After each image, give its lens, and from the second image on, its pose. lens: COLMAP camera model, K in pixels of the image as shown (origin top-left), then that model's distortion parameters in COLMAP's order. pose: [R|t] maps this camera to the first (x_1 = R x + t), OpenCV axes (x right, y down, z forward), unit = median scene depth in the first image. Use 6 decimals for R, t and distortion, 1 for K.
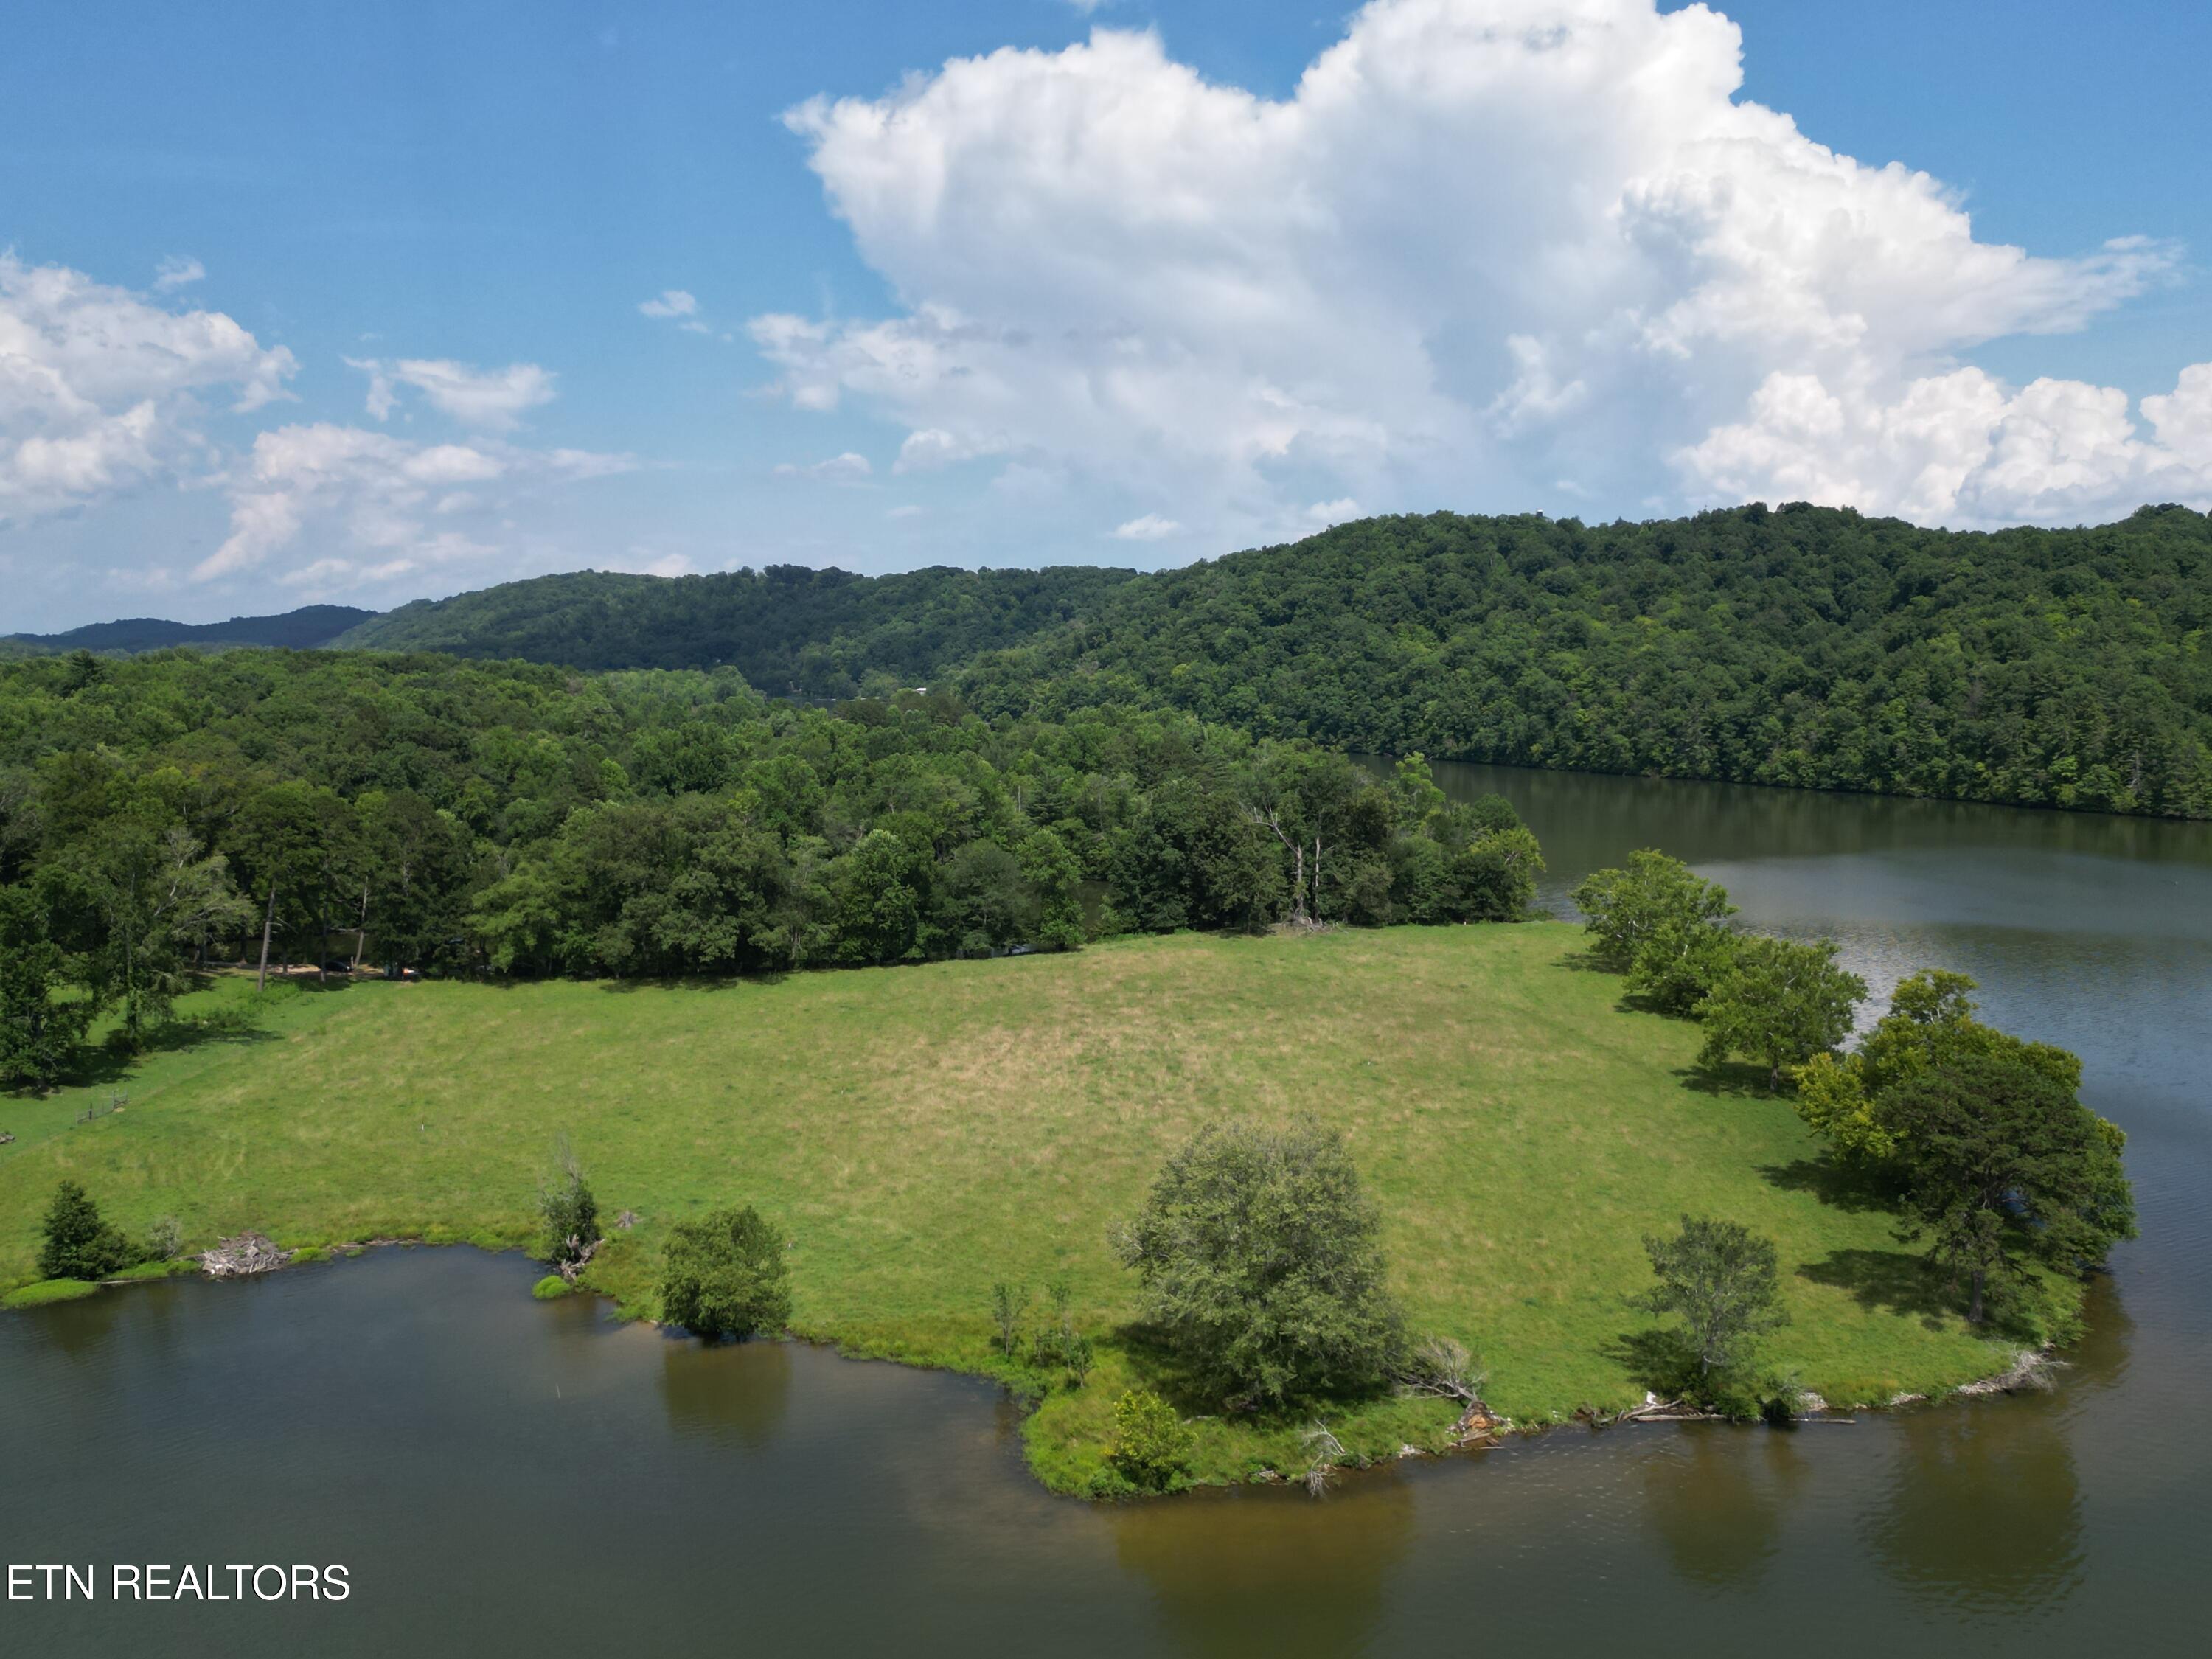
lens RADIAL K [[1816.8, 0, 1115.4], [0, 1816.8, 805.1], [0, 0, 1]] dist [0.120842, -0.180330]
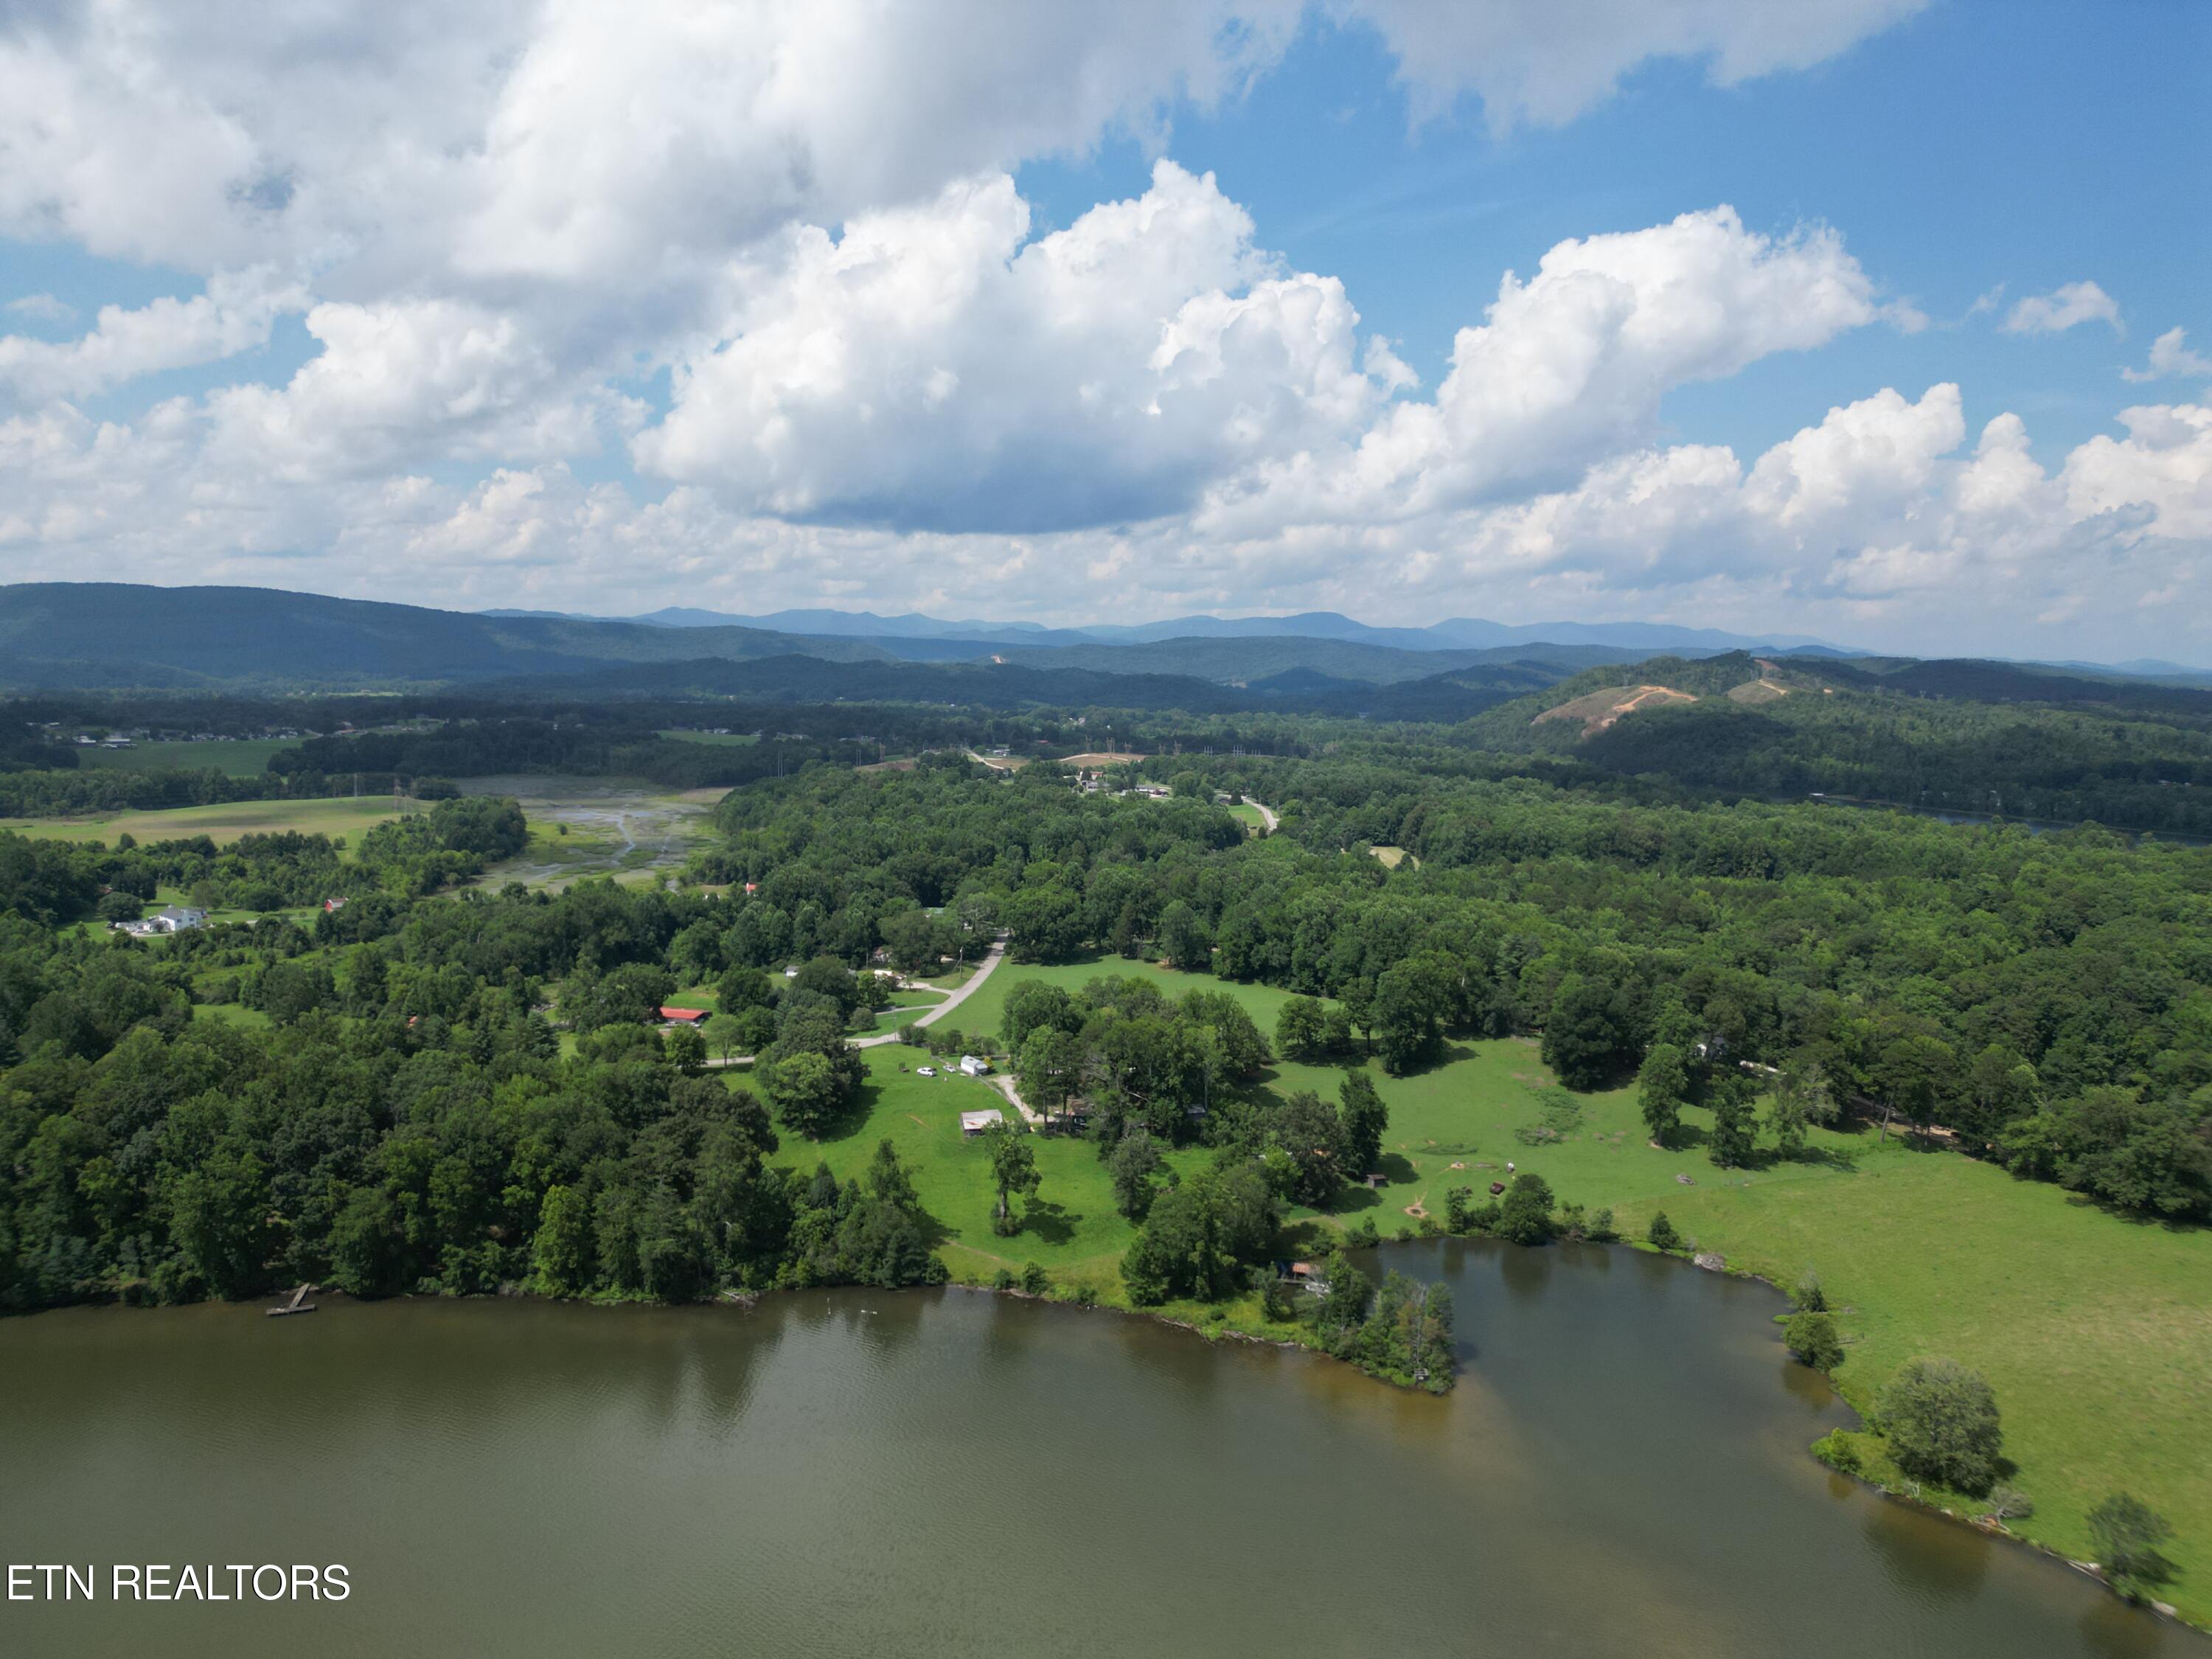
lens RADIAL K [[1549.3, 0, 1106.7], [0, 1549.3, 810.6], [0, 0, 1]] dist [0.103585, -0.102391]
pose [[0.370368, 0.102500, -0.923212, 0.707951], [-0.099027, 0.992586, 0.070475, -0.271110], [0.923591, 0.065321, 0.377772, -0.395436]]
